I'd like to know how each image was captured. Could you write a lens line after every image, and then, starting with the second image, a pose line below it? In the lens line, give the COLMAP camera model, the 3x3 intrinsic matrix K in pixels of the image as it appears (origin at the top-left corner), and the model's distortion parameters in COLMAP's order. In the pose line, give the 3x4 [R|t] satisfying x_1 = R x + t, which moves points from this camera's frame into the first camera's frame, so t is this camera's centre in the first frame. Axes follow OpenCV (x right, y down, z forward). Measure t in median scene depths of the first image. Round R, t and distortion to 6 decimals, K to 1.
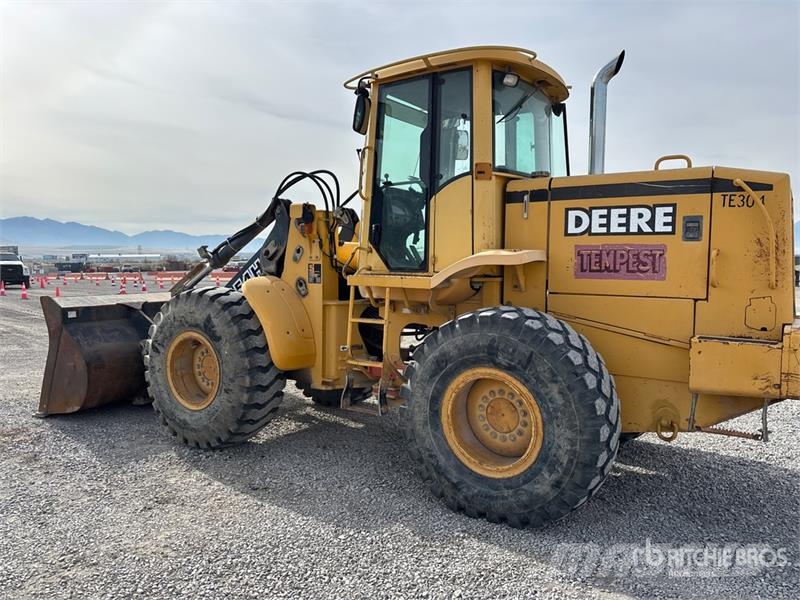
lens RADIAL K [[614.8, 0, 400.9], [0, 614.8, 293.2], [0, 0, 1]] dist [0.042486, -0.056444]
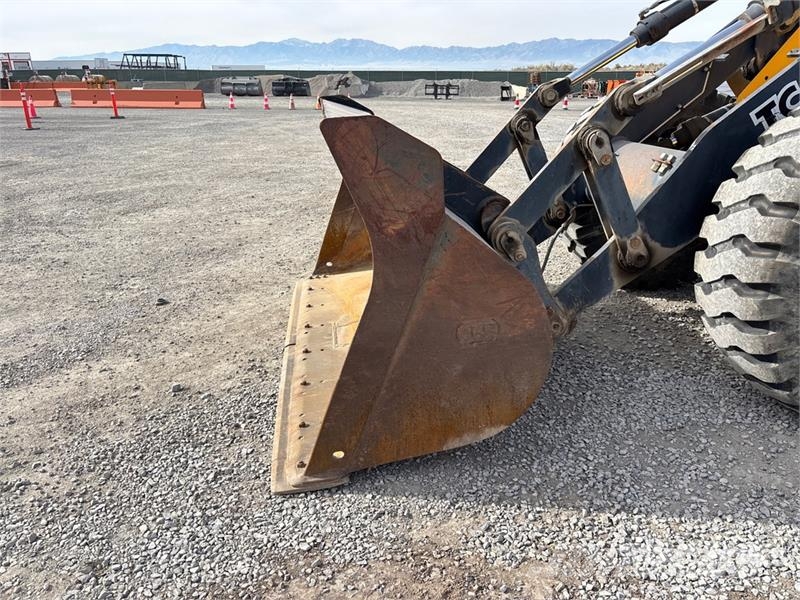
lens RADIAL K [[611.7, 0, 400.0], [0, 611.7, 300.0], [0, 0, 1]] dist [0.048856, -0.055398]
pose [[0.768860, -0.214142, 0.602492, -1.108585], [0.030816, 0.953568, 0.299598, 0.000520], [-0.638674, -0.211783, 0.739759, 1.125971]]
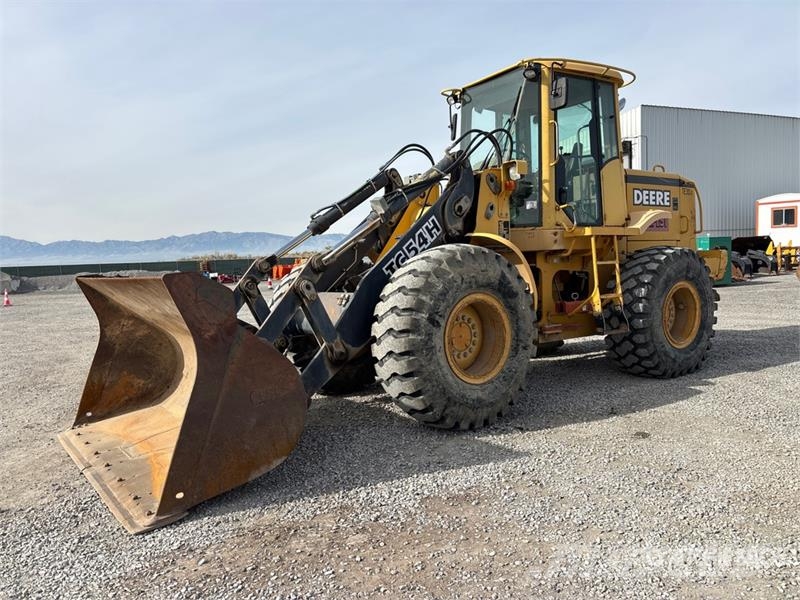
lens RADIAL K [[618.7, 0, 404.2], [0, 618.7, 305.9], [0, 0, 1]] dist [0.083077, -0.154860]
pose [[0.347126, -0.080646, 0.934344, -1.463392], [0.087739, 0.994719, 0.053260, 0.029763], [-0.933705, 0.063490, 0.352369, 0.973218]]
